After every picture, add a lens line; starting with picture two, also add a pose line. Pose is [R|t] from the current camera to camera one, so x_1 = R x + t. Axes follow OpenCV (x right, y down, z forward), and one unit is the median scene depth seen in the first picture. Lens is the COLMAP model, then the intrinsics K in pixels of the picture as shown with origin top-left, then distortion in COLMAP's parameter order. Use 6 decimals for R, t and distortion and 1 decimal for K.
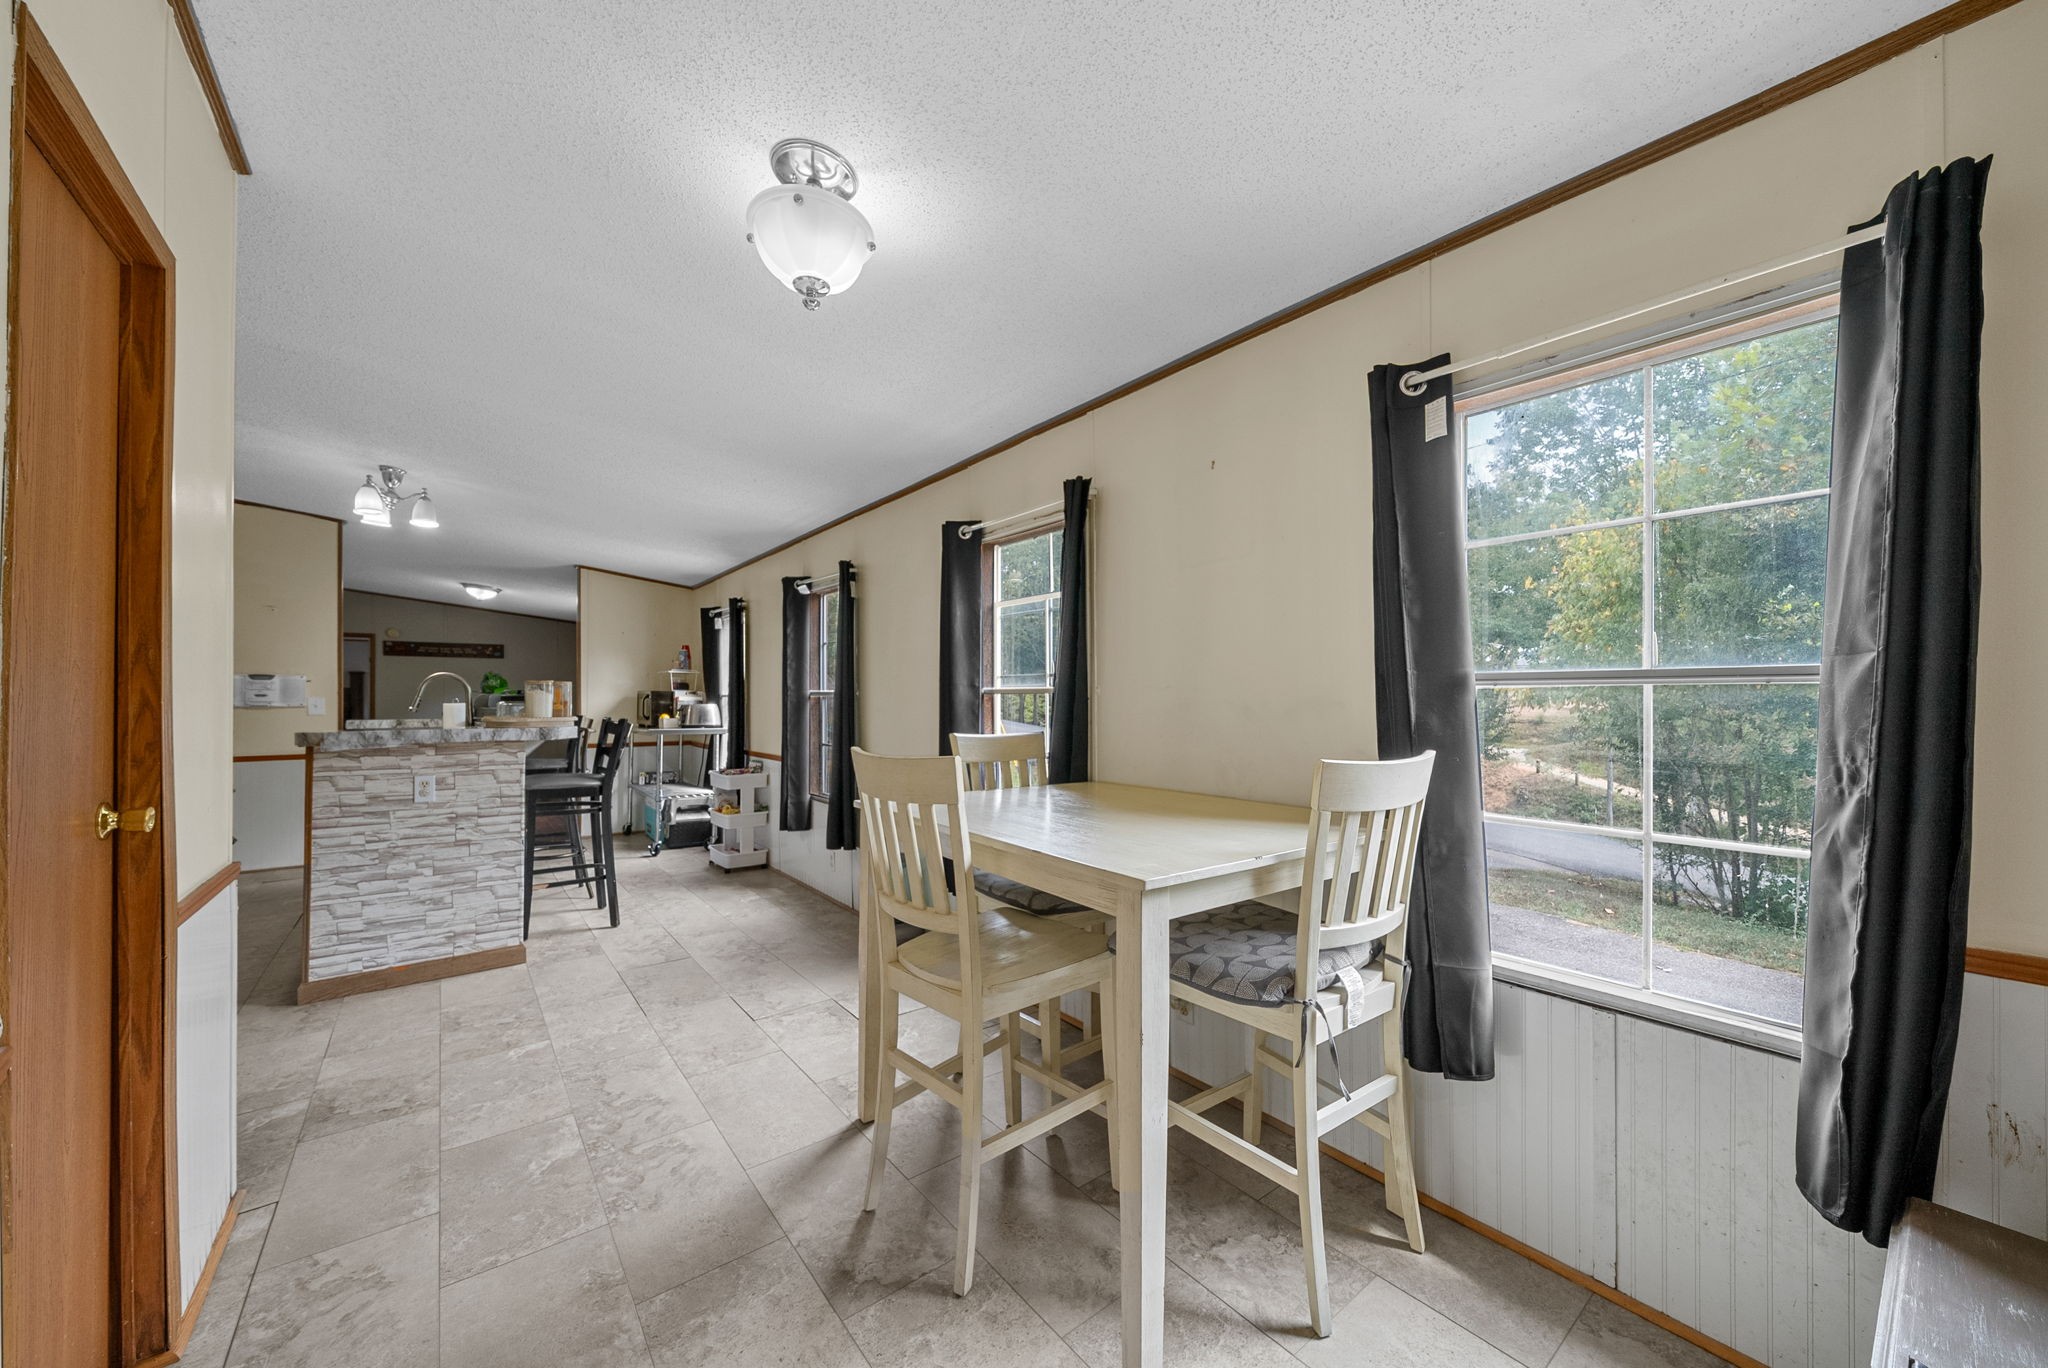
lens RADIAL K [[714.1, 0, 1017.2], [0, 714.1, 694.9], [0, 0, 1]] dist [-0.001627, -0.000059]
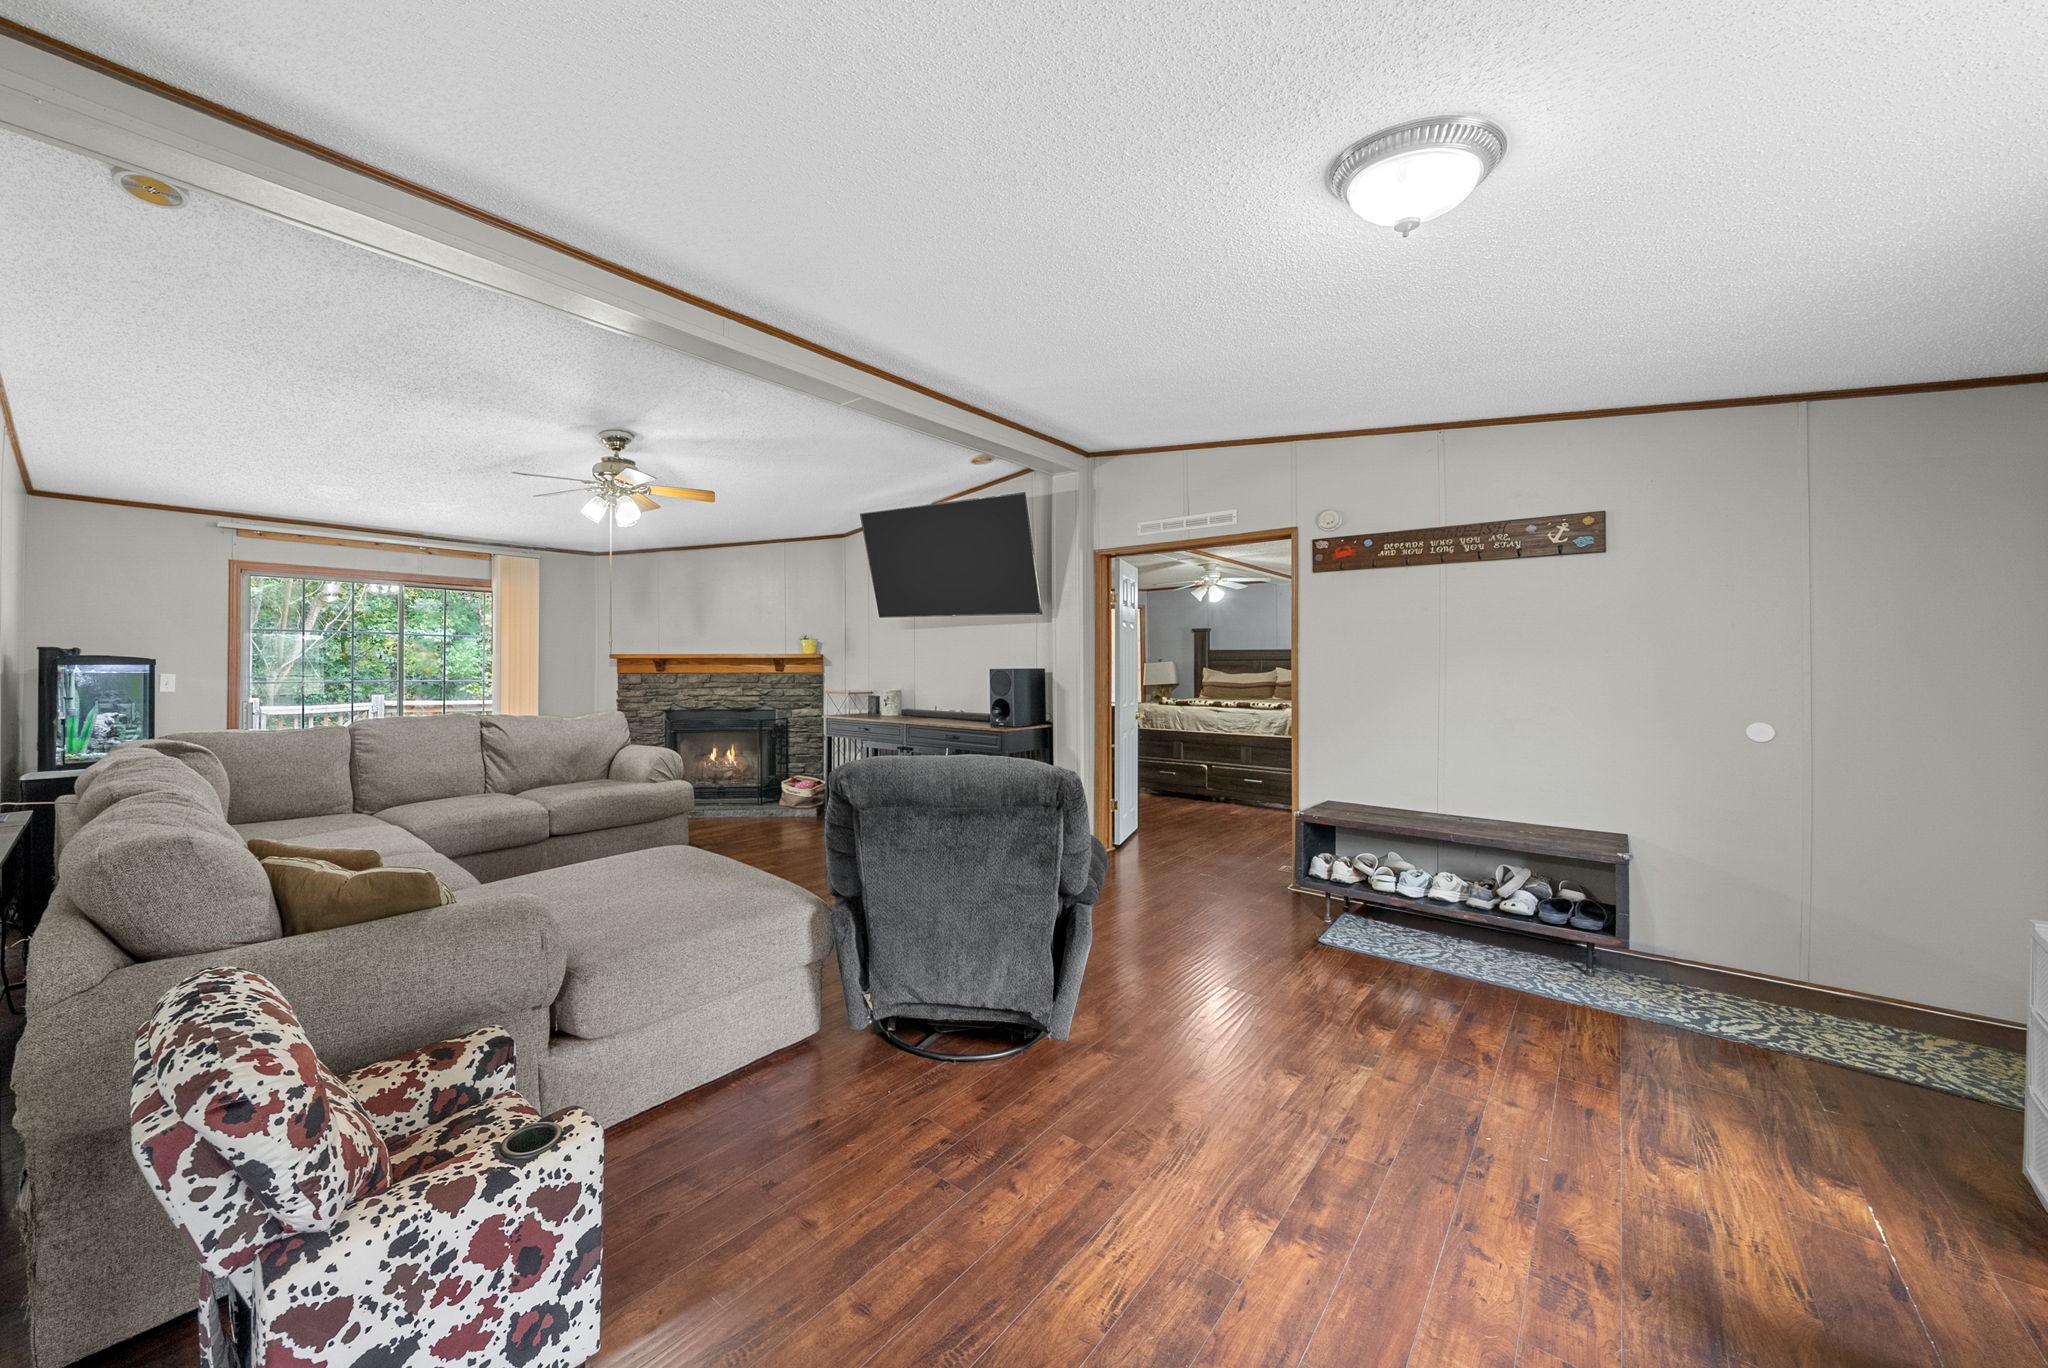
lens RADIAL K [[793.8, 0, 917.3], [0, 793.8, 663.4], [0, 0, 1]] dist [-0.003096, -0.000506]
pose [[0.183407, 0.007228, -0.983010, -0.746467], [-0.001329, 0.999974, 0.007105, -0.003885], [0.983036, 0.000003, 0.183412, 1.108996]]
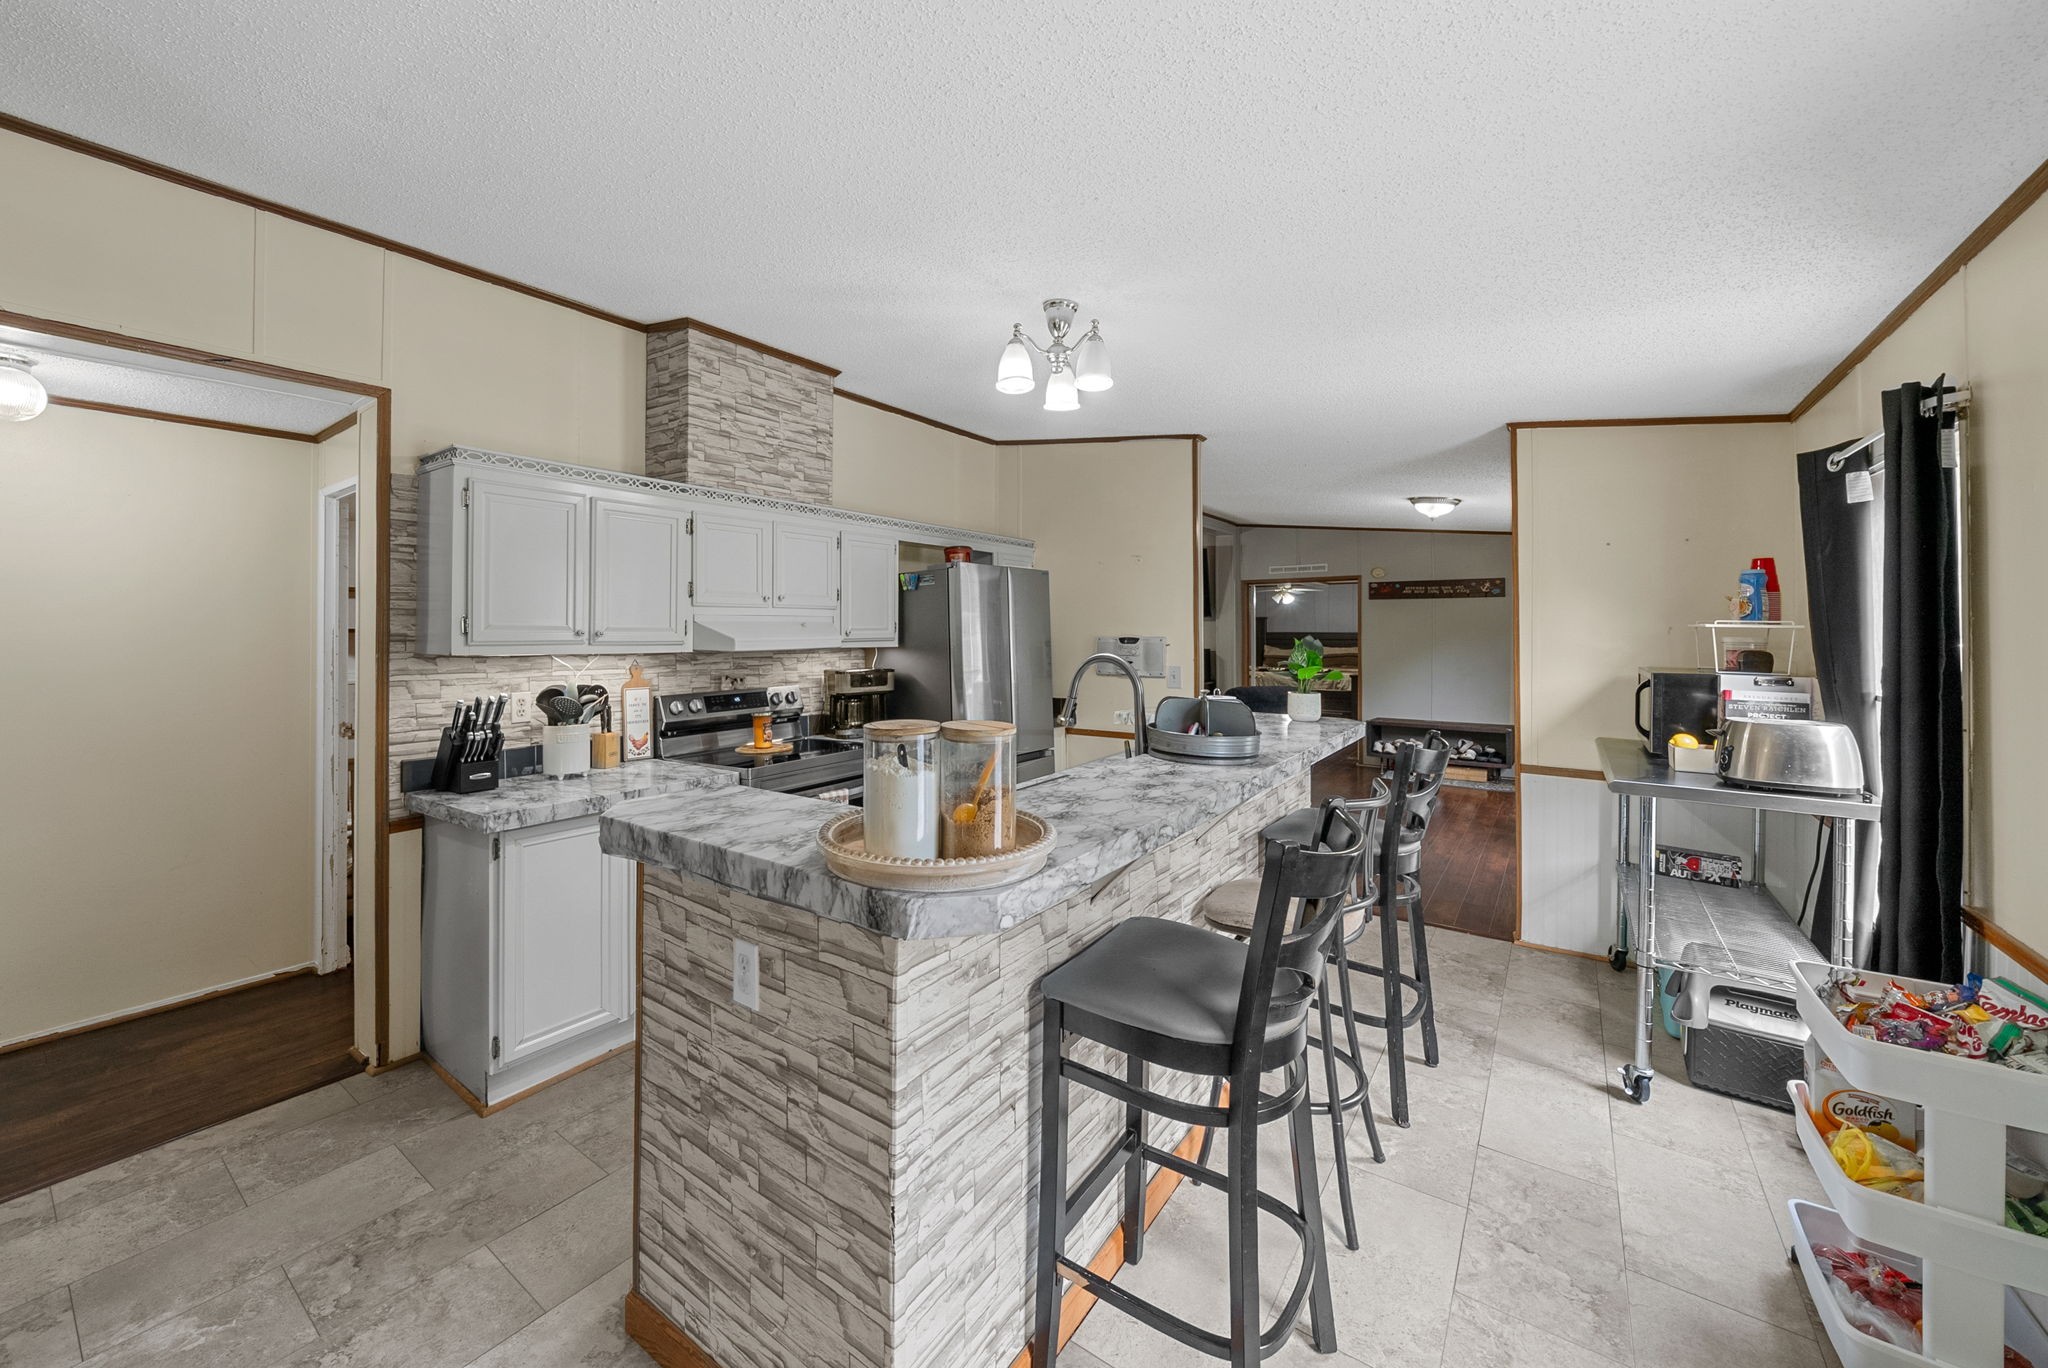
lens RADIAL K [[793.8, 0, 992.6], [0, 793.8, 630.7], [0, 0, 1]] dist [-0.003096, -0.000506]
pose [[0.282649, 0.002020, -0.959221, -0.173231], [-0.000450, 0.999998, 0.001973, -0.032976], [0.959223, -0.000126, 0.282649, 0.494595]]
